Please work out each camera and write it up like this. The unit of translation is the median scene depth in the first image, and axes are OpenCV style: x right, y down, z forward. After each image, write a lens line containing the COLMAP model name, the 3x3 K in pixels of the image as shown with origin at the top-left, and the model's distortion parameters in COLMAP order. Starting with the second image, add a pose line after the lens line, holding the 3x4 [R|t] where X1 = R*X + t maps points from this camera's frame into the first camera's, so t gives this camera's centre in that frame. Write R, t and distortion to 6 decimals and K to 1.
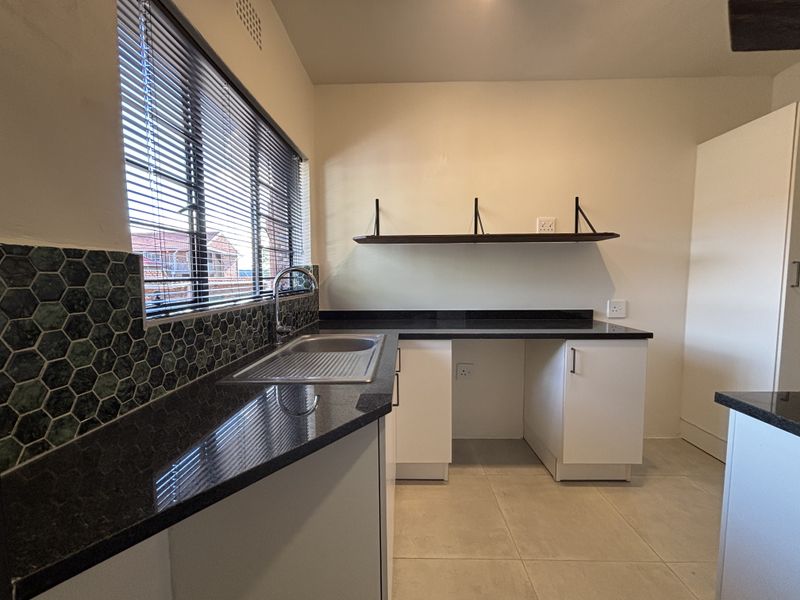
lens RADIAL K [[324.2, 0, 401.8], [0, 324.2, 299.9], [0, 0, 1]] dist [-0.001345, -0.000080]
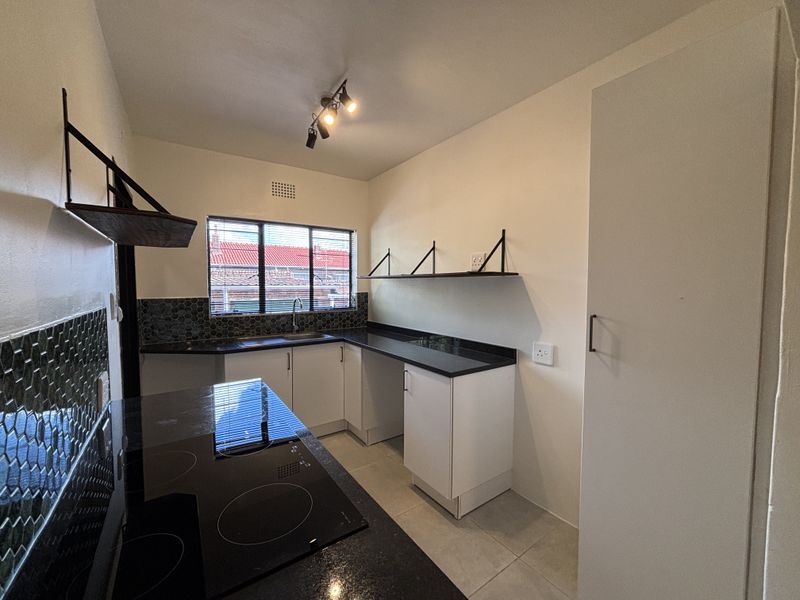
lens RADIAL K [[324.2, 0, 402.9], [0, 324.2, 302.4], [0, 0, 1]] dist [-0.001345, -0.000080]
pose [[0.591272, 0.047794, -0.805055, 1.139677], [-0.066203, 0.997750, 0.010611, -0.090691], [0.803751, 0.047024, 0.593105, 0.199057]]
